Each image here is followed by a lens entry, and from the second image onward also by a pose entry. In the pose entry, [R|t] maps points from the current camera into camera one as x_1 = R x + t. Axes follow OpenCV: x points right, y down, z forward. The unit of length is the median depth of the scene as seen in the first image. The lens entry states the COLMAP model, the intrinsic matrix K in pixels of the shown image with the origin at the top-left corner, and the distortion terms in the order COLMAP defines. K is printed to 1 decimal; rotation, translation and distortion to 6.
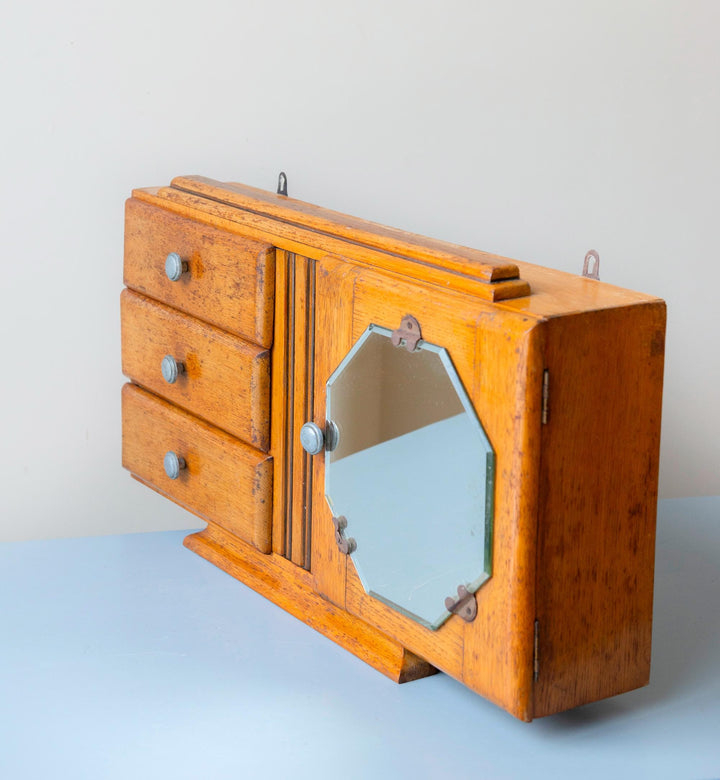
lens RADIAL K [[1728.6, 0, 360.5], [0, 1728.6, 248.2], [0, 0, 1]] dist [0.228837, -0.209608]
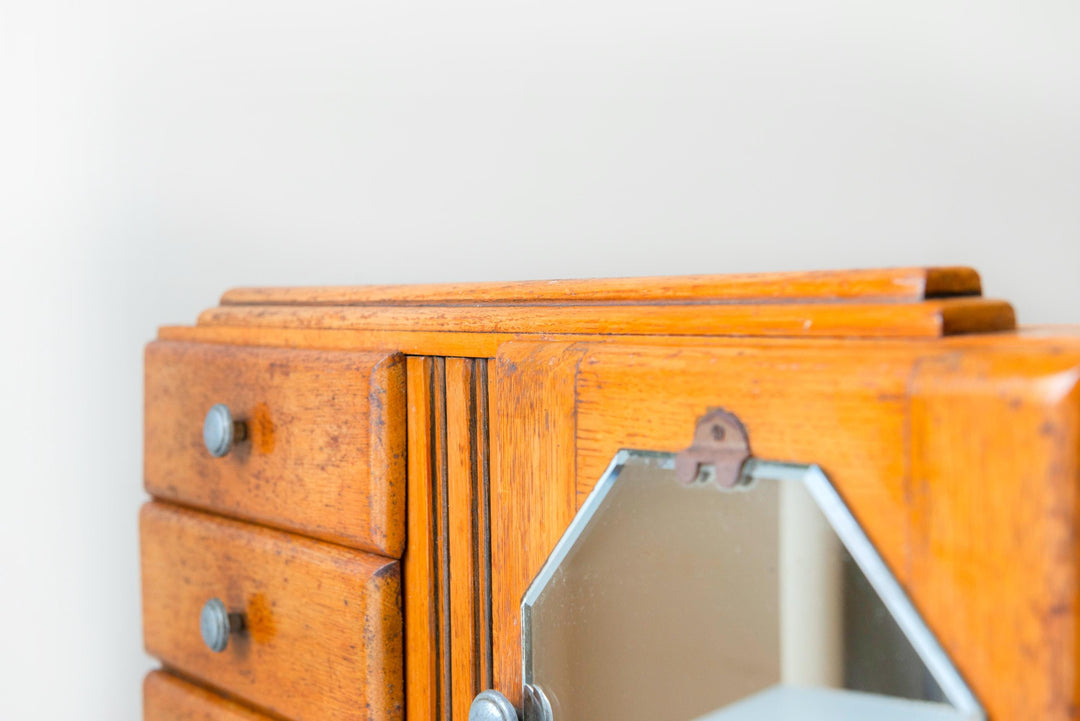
lens RADIAL K [[1641.9, 0, 557.6], [0, 1641.9, 373.5], [0, 0, 1]] dist [0.149260, 0.050202]
pose [[0.998508, -0.036538, 0.040569, -0.024220], [0.041934, 0.989078, -0.141303, 0.075529], [-0.034963, 0.142793, 0.989135, 0.519302]]
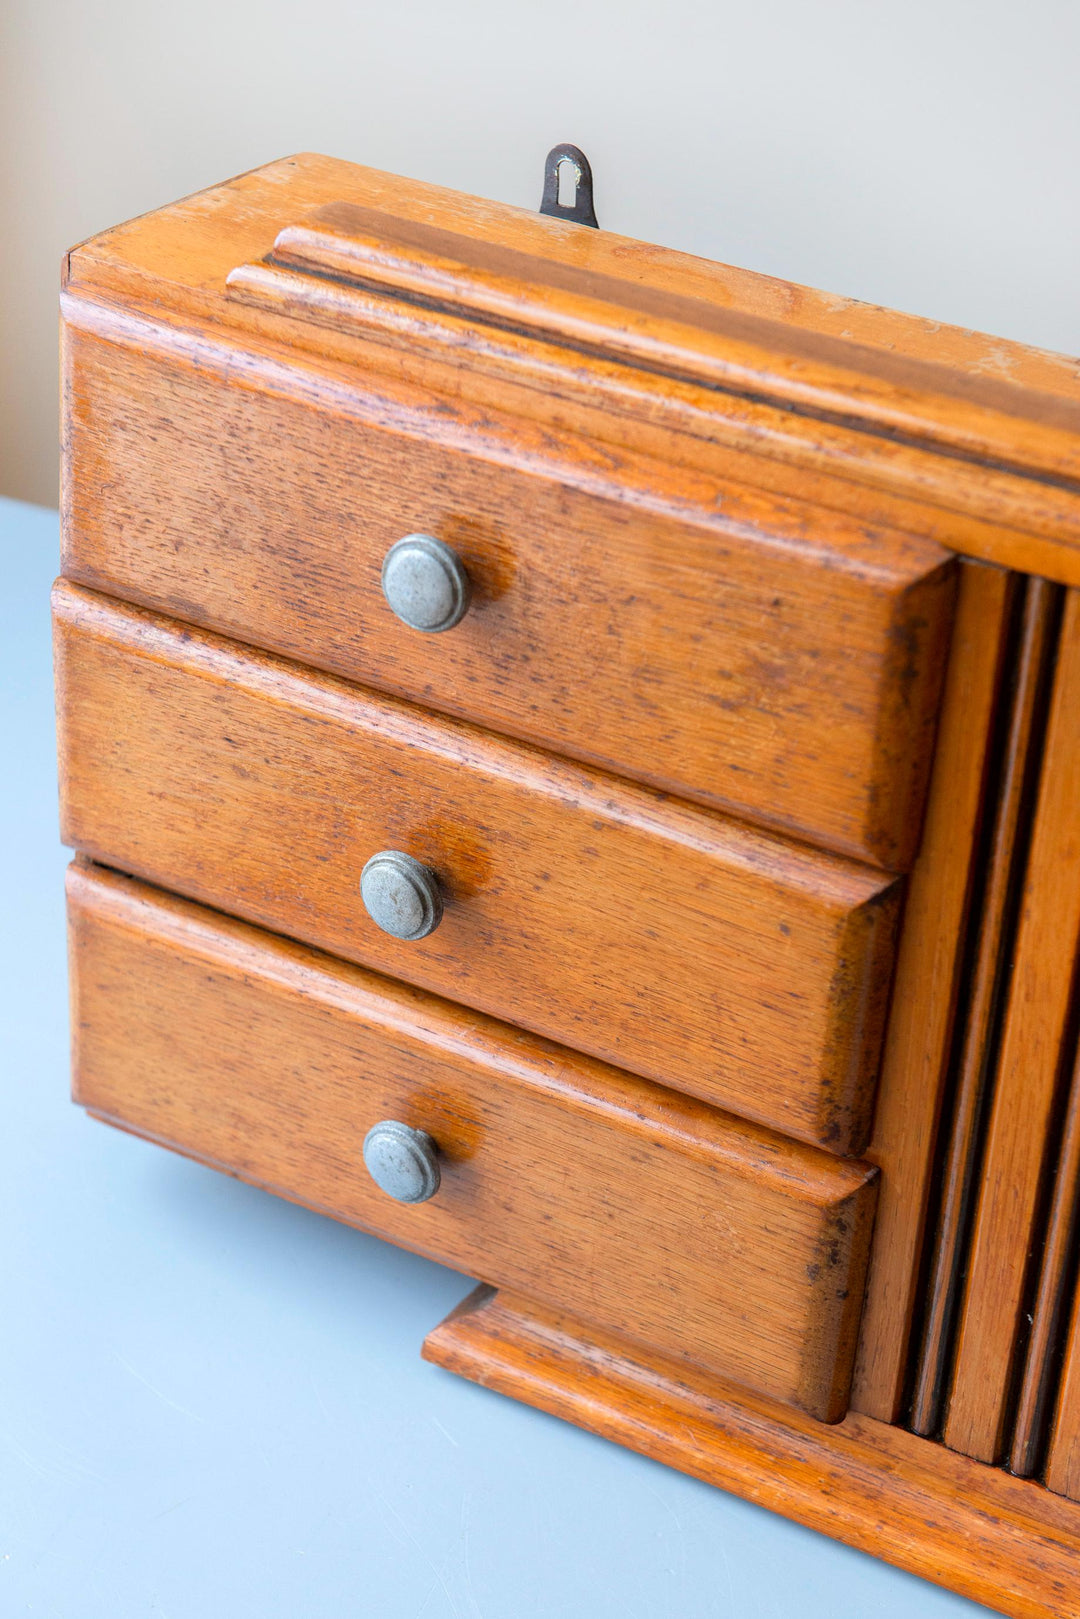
lens RADIAL K [[3316.5, 0, 486.6], [0, 3316.5, 885.7], [0, 0, 1]] dist [0.138657, -0.167103]
pose [[0.909436, -0.193896, 0.367874, -0.335753], [0.047146, 0.927014, 0.372051, -0.159837], [-0.413163, -0.321013, 0.852201, 0.541888]]
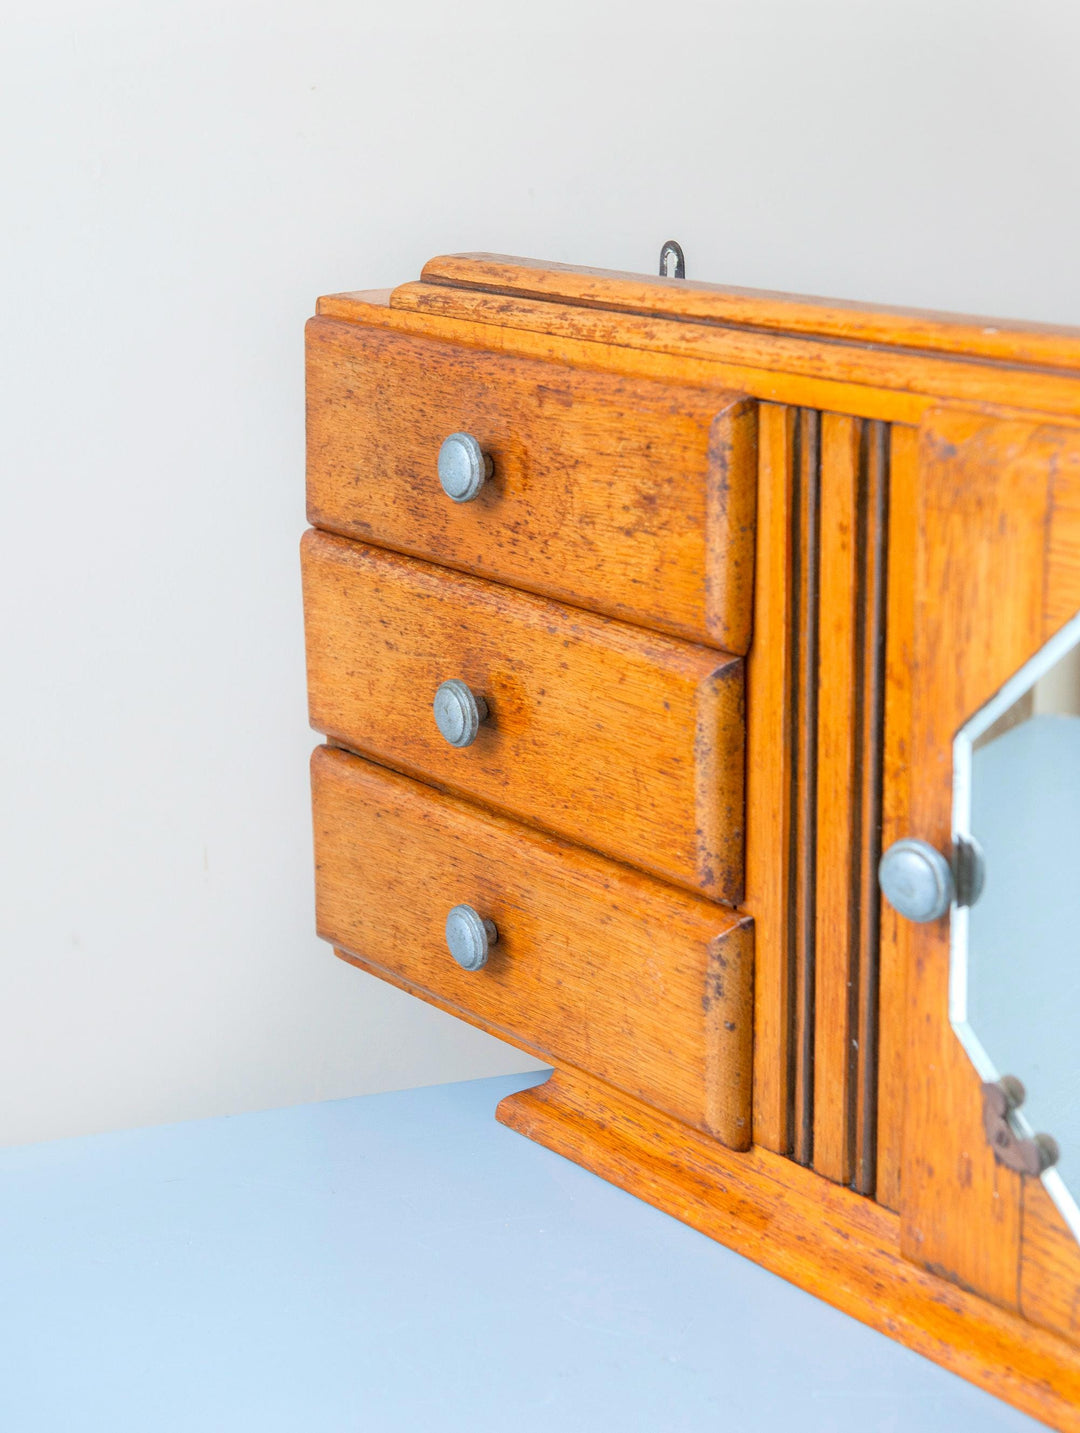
lens RADIAL K [[2596.2, 0, 543.7], [0, 2596.2, 627.6], [0, 0, 1]] dist [0.158831, 0.049539]
pose [[0.997261, -0.043881, 0.059543, -0.135882], [0.040748, 0.997771, 0.052853, 0.018189], [-0.061730, -0.050282, 0.996826, 0.405692]]
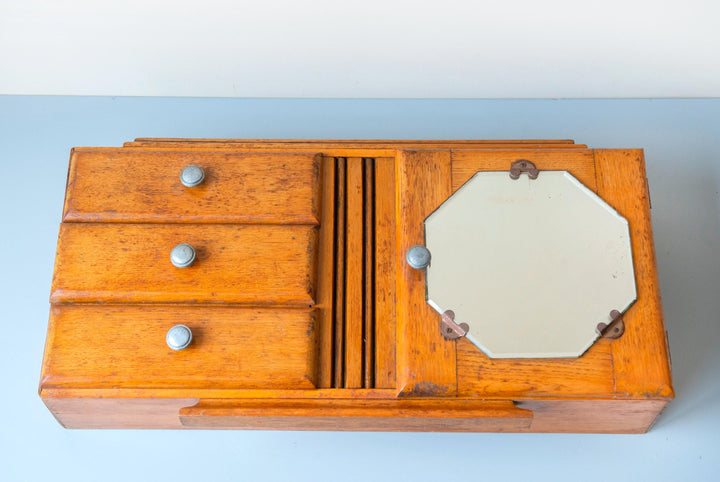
lens RADIAL K [[1094.6, 0, 371.7], [0, 1094.6, 249.6], [0, 0, 1]] dist [0.149260, 0.050202]
pose [[0.561260, 0.344126, 0.752704, -0.629645], [0.160910, 0.846734, -0.507099, 0.487033], [-0.811847, 0.405732, 0.419865, 0.649772]]
